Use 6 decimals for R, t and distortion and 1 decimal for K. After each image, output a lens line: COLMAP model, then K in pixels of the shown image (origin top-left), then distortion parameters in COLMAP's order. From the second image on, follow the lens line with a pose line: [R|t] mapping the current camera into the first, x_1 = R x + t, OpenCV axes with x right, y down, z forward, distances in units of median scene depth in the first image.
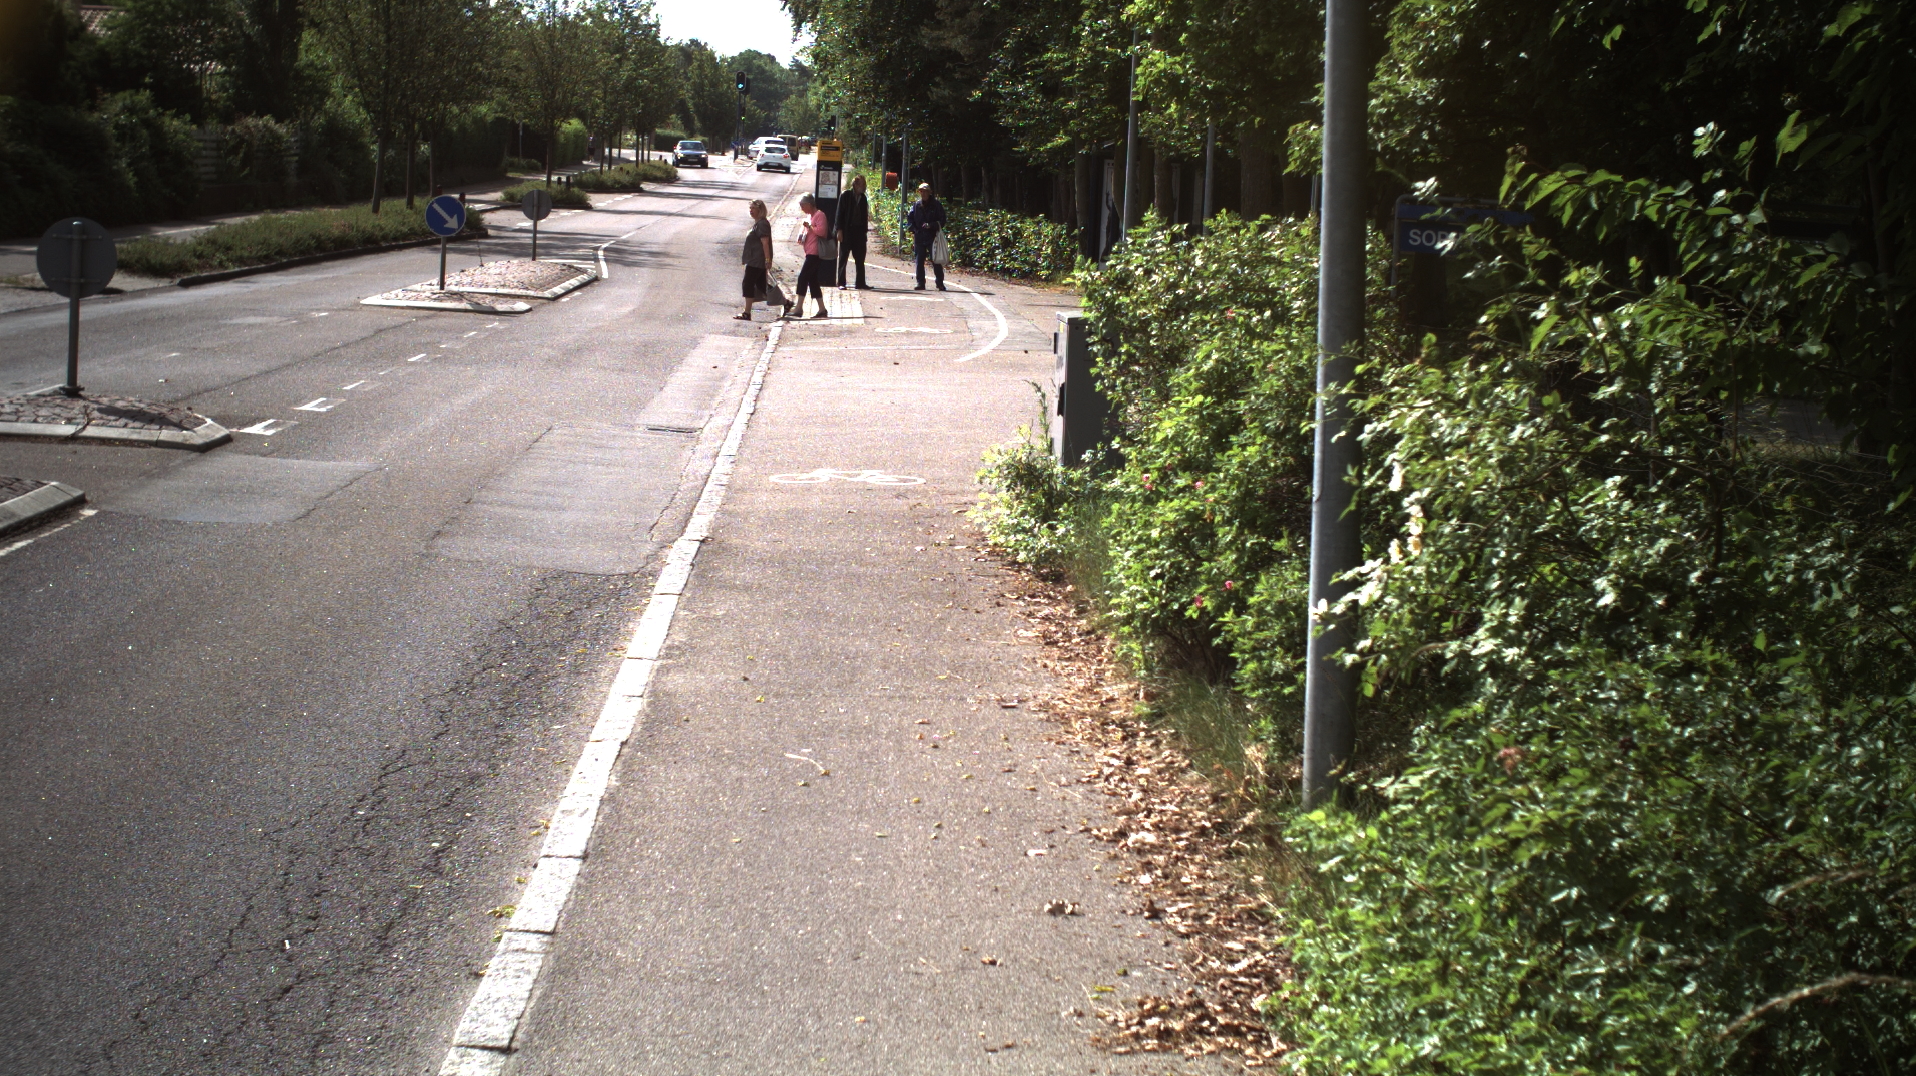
lens RADIAL K [[3330.1, 0, 958.0], [0, 3330.1, 538.0], [0, 0, 1]] dist [-0.294758, 0.316876]
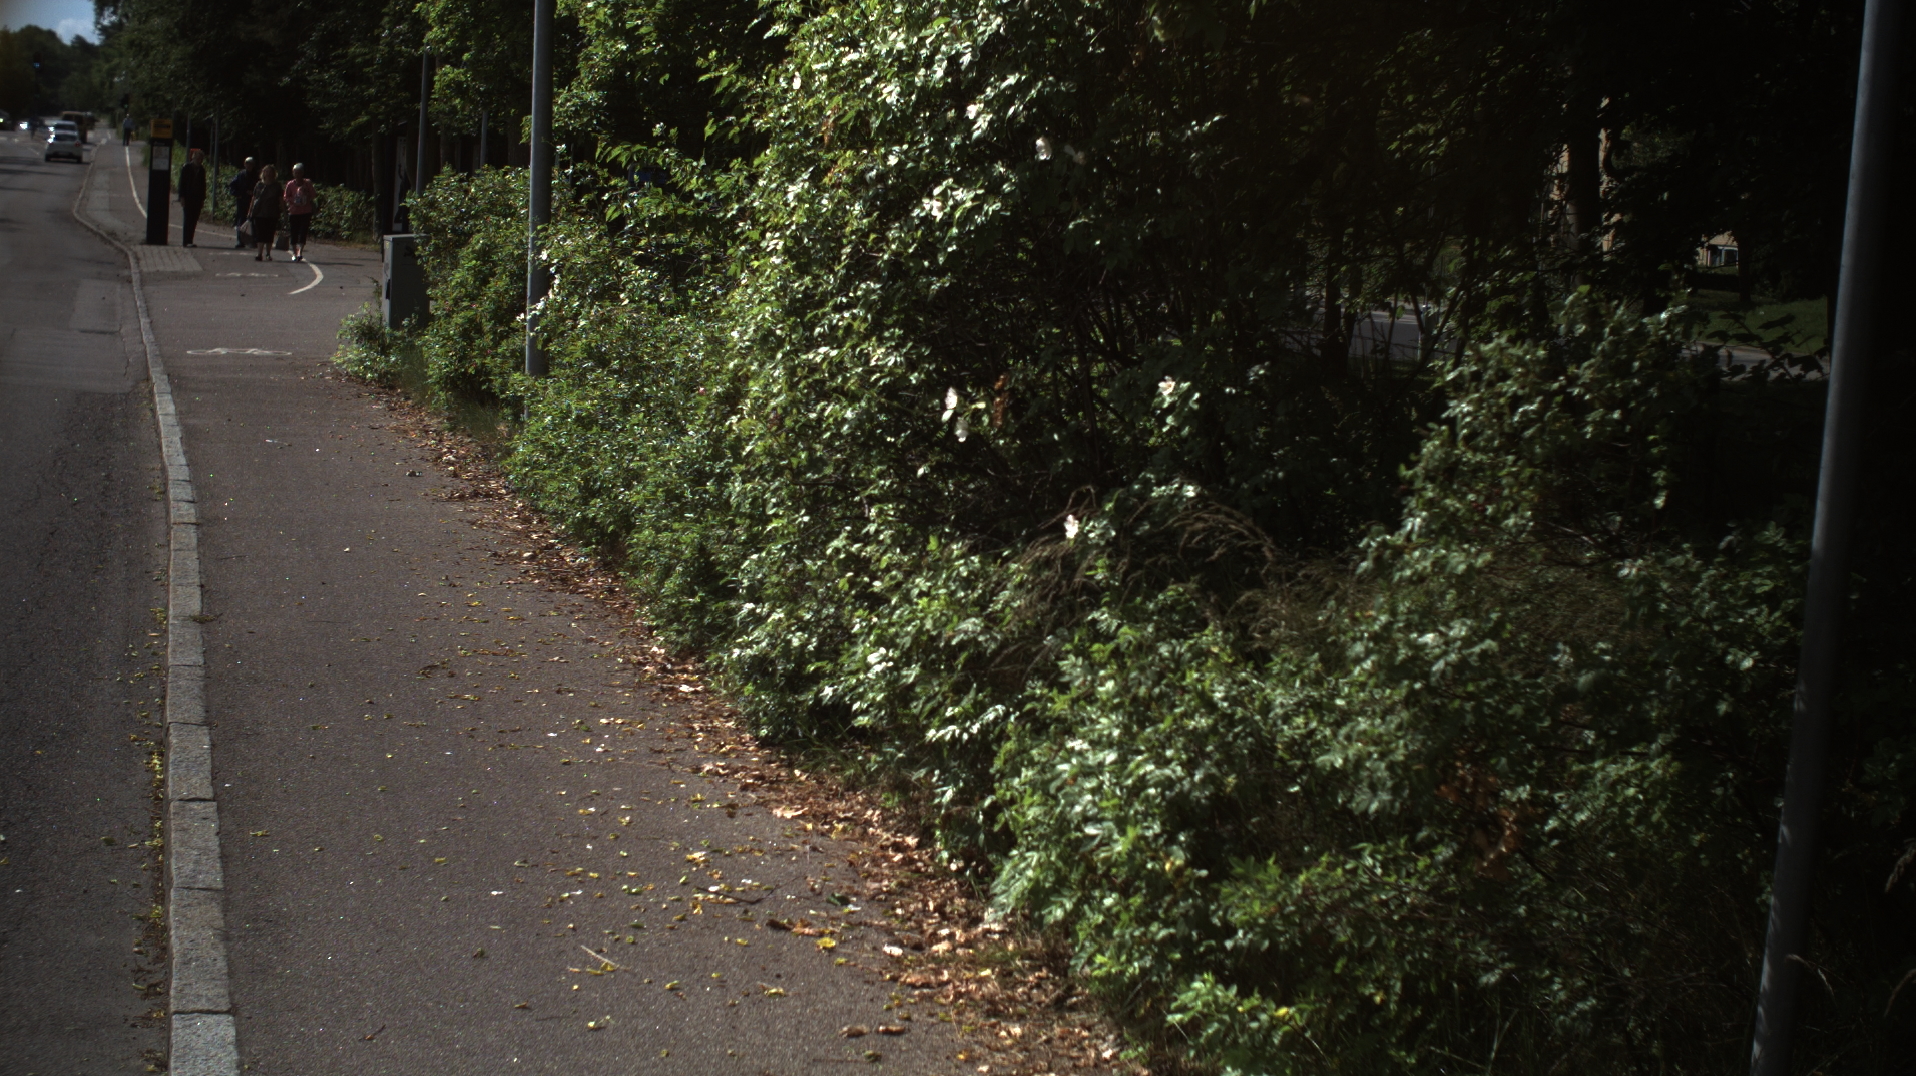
lens RADIAL K [[3330.1, 0, 958.0], [0, 3330.1, 538.0], [0, 0, 1]] dist [-0.294758, 0.316876]
pose [[0.976741, -0.013707, 0.213986, -0.034268], [0.012151, 0.999889, 0.008581, 0.055303], [-0.214080, -0.005782, 0.976799, -0.489204]]
